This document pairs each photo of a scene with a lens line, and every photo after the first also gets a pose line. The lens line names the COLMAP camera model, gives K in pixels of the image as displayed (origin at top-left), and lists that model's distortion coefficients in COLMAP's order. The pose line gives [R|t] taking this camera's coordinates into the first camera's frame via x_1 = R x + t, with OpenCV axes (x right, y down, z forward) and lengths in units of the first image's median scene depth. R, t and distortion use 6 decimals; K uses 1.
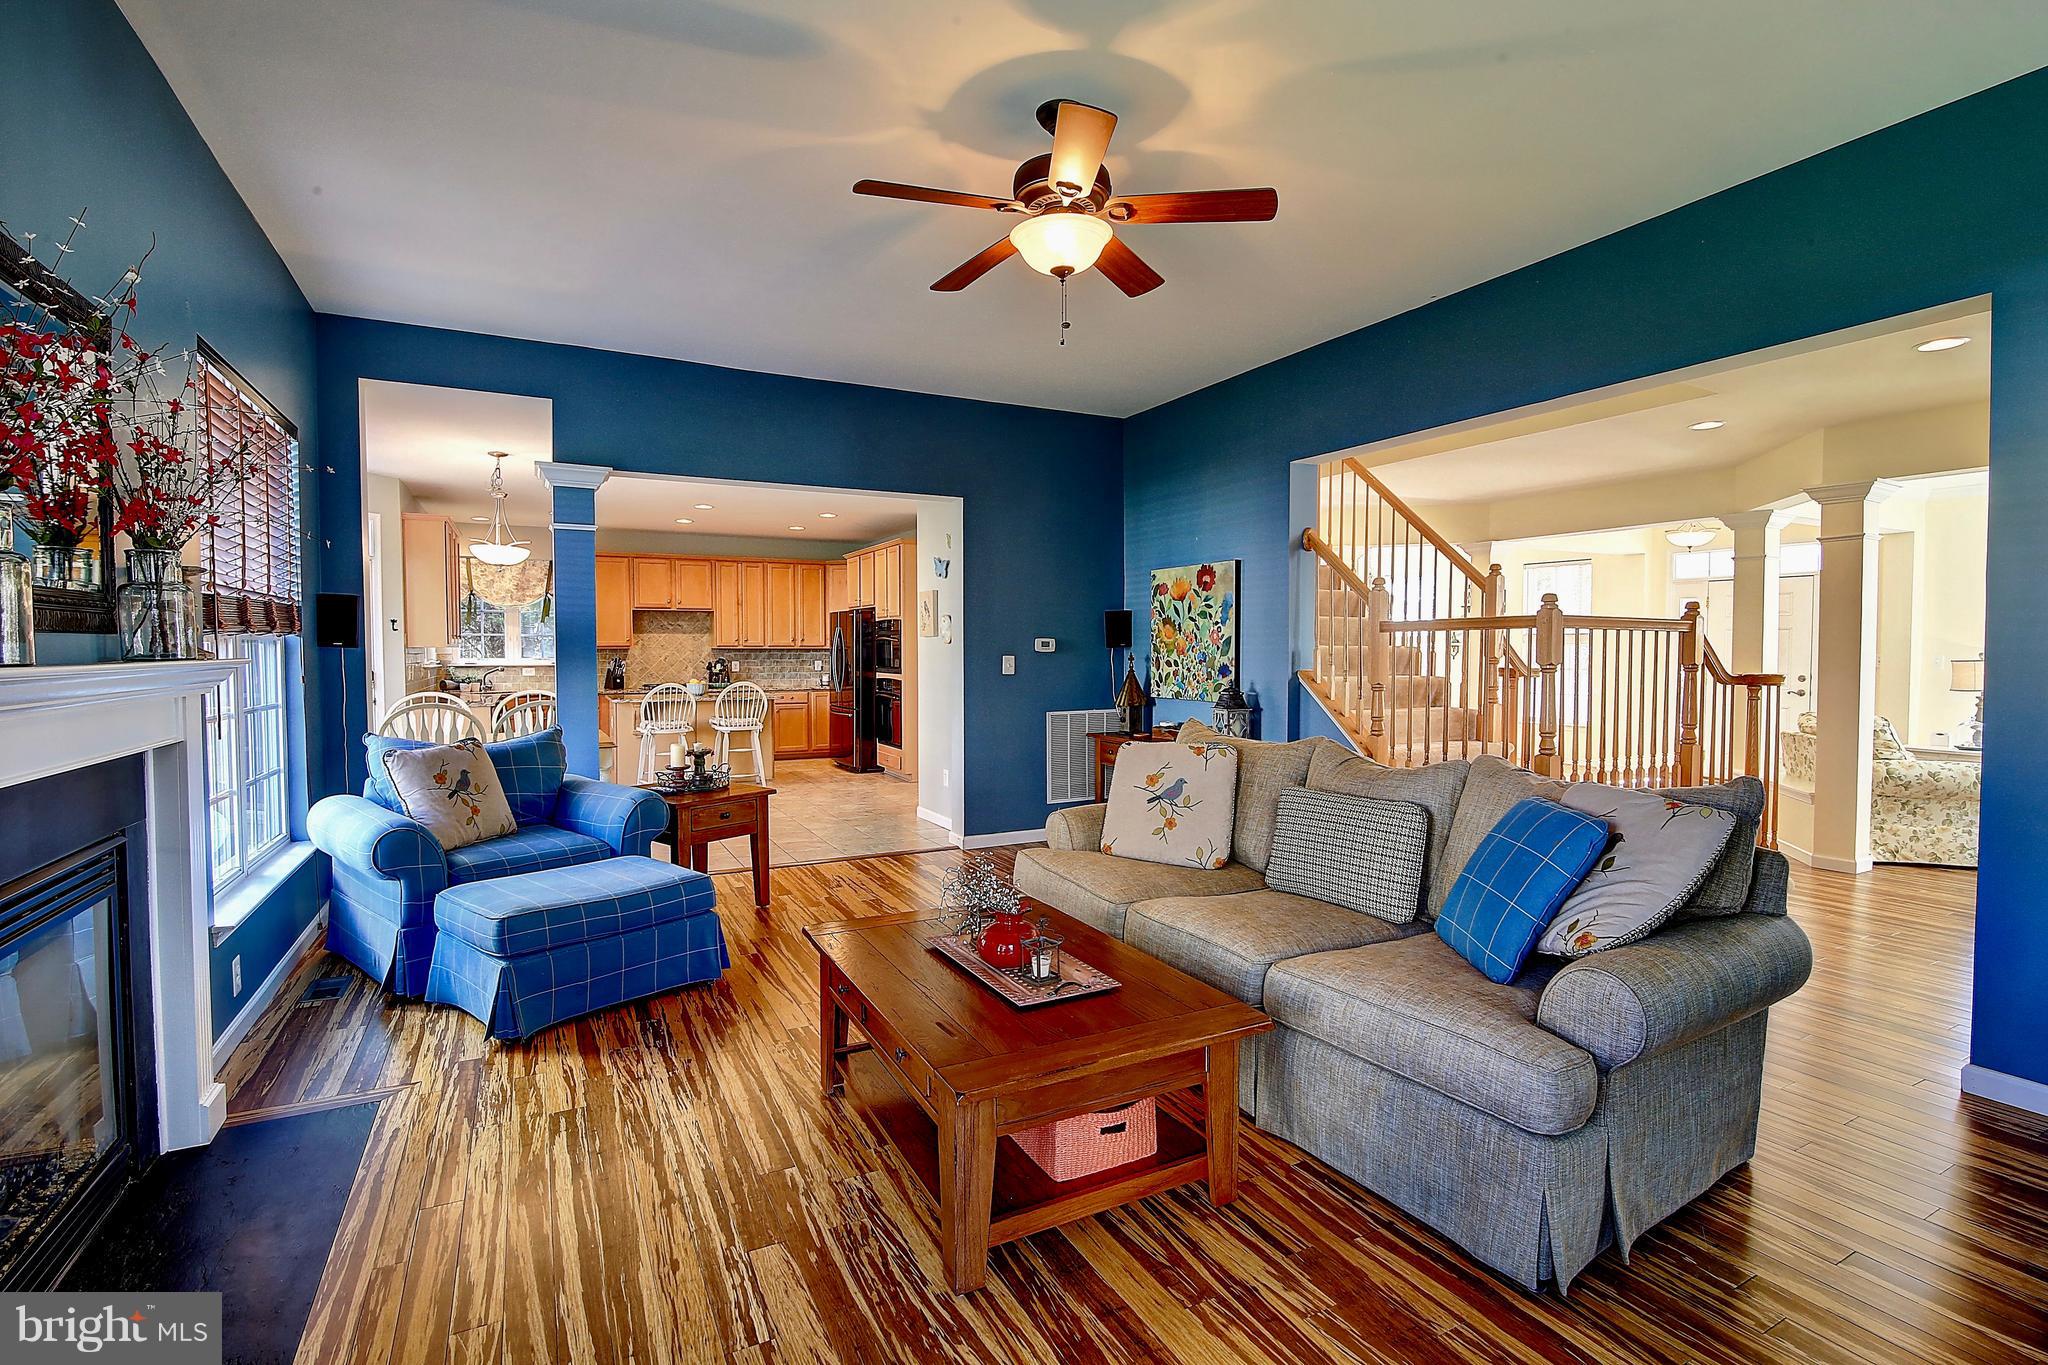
lens RADIAL K [[939.2, 0, 1026.4], [0, 939.2, 680.7], [0, 0, 1]] dist [-0.017794, 0.000314]
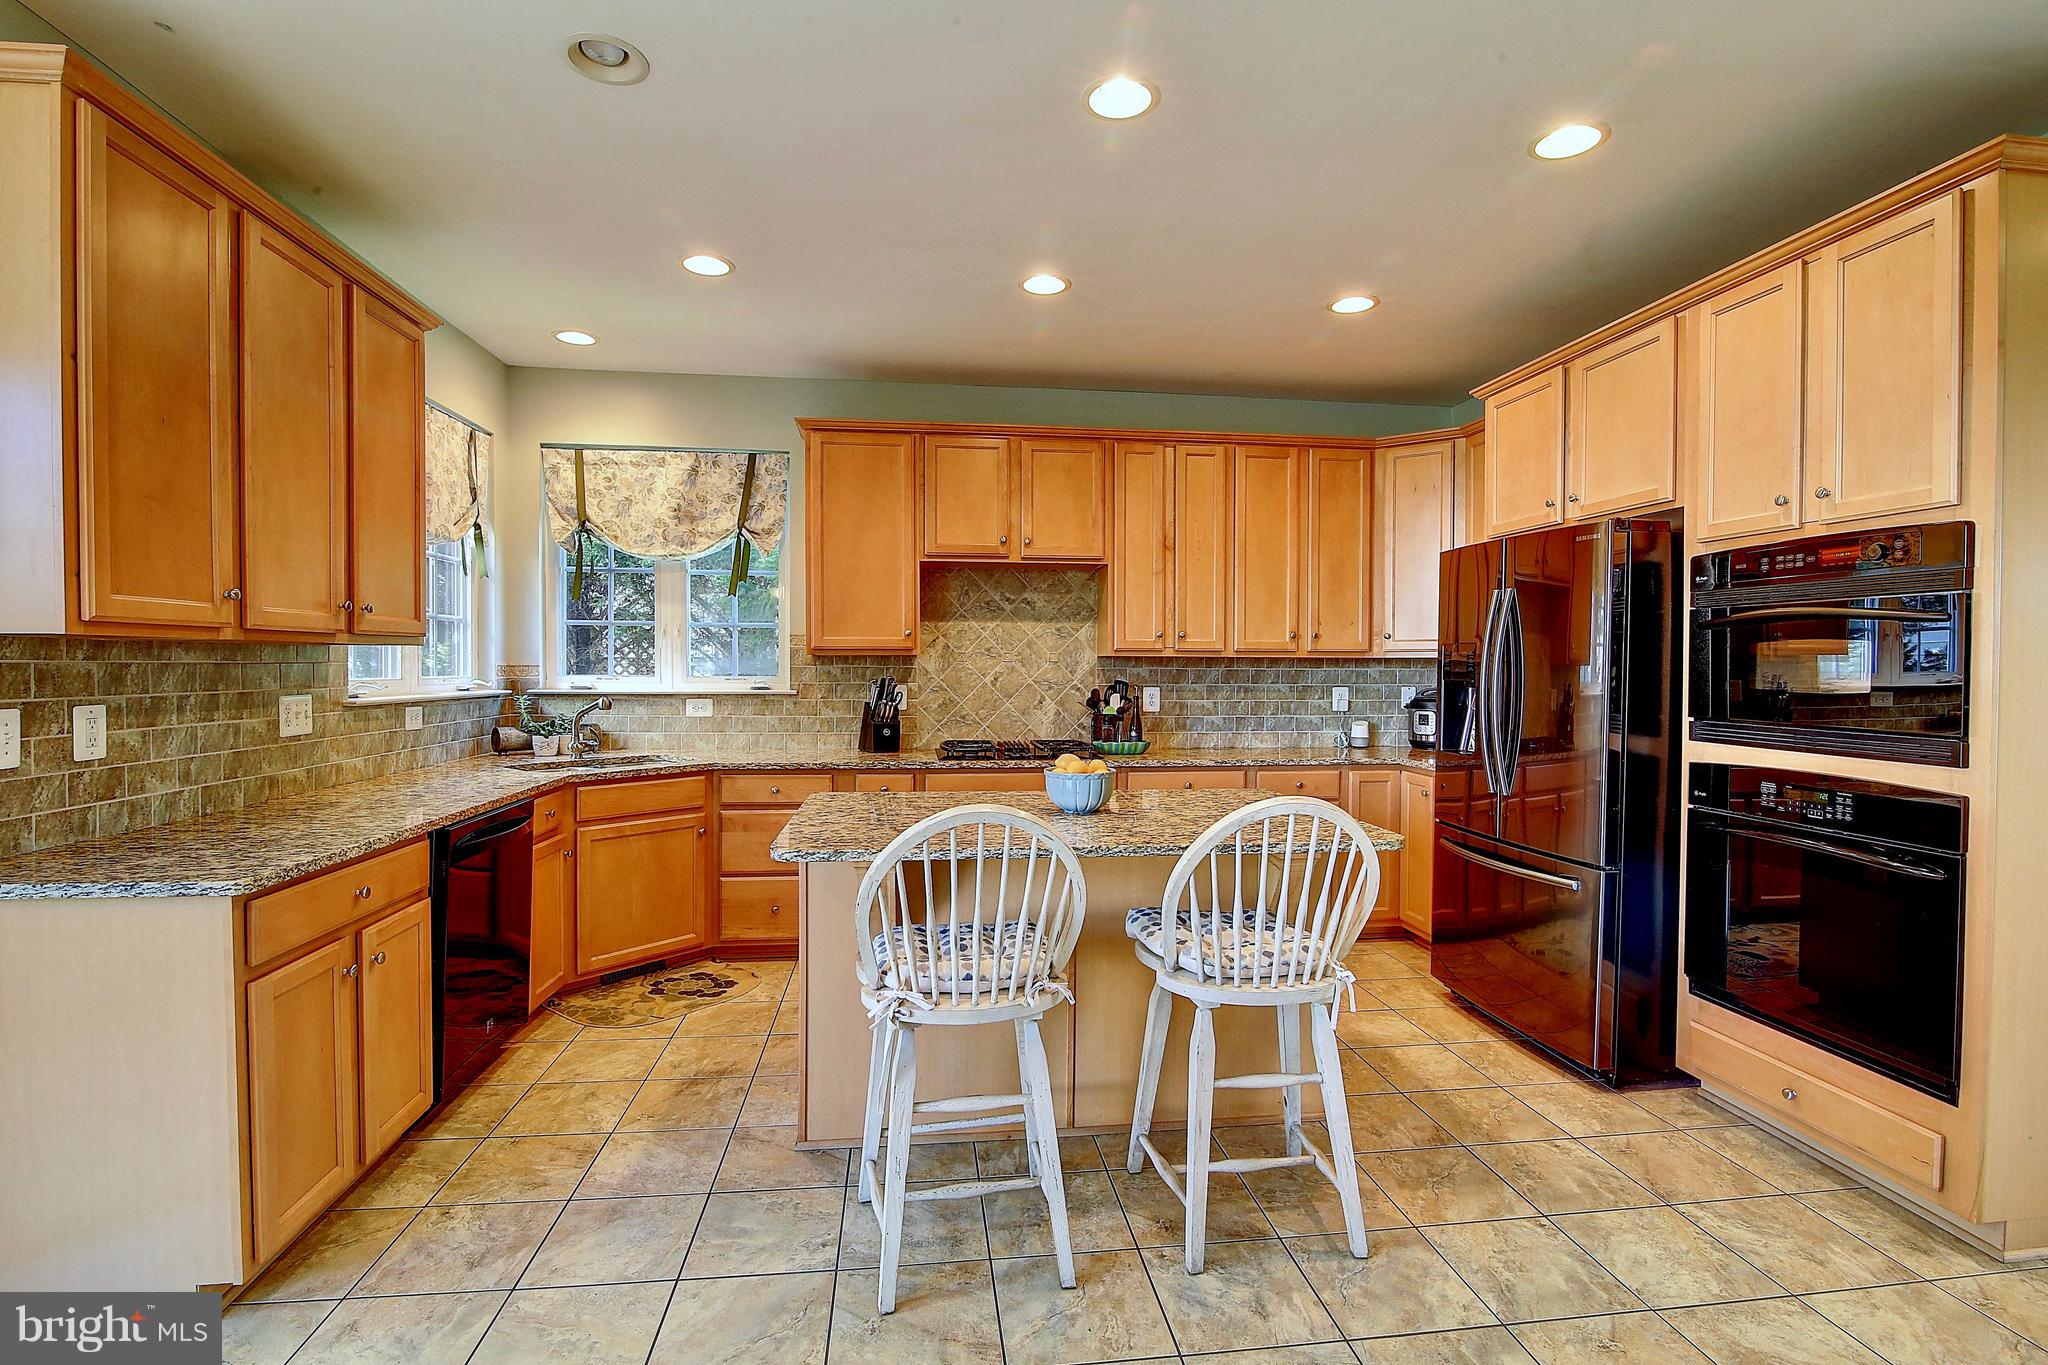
lens RADIAL K [[939.2, 0, 1026.4], [0, 939.2, 680.7], [0, 0, 1]] dist [-0.017794, 0.000314]
pose [[0.937102, 0.009998, -0.348912, -0.239943], [-0.016122, 0.999763, -0.014652, -0.018418], [0.348683, 0.019355, 0.937041, 0.650674]]
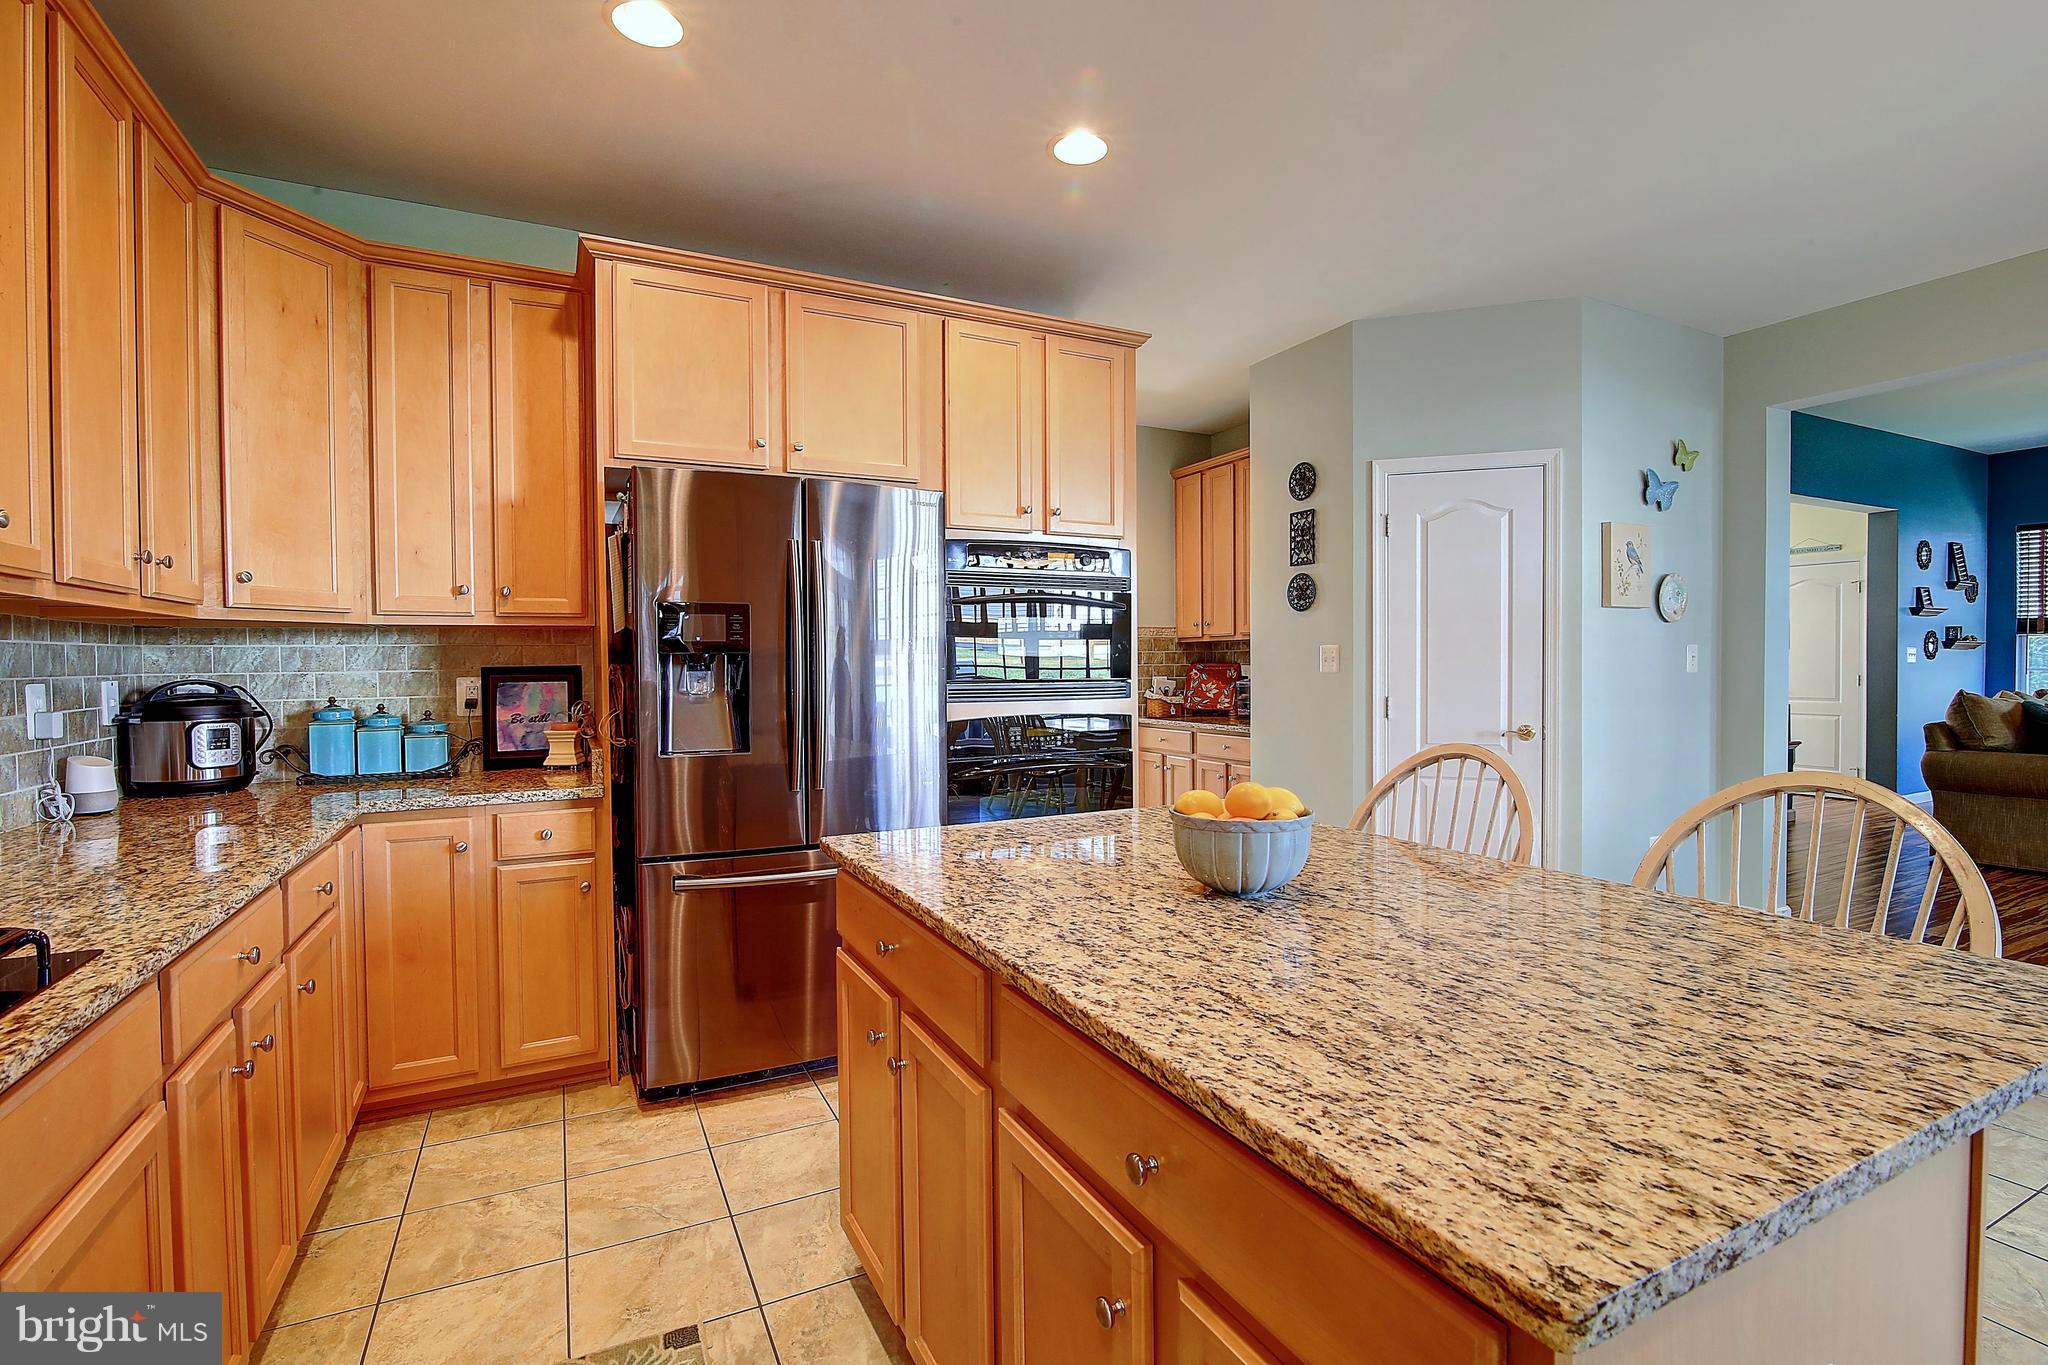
lens RADIAL K [[939.2, 0, 1026.4], [0, 939.2, 680.7], [0, 0, 1]] dist [-0.017794, 0.000314]
pose [[0.014633, -0.020707, 0.999678, -0.456709], [0.043135, 0.998868, 0.020059, -0.020386], [-0.998962, 0.042828, 0.015510, 0.935837]]
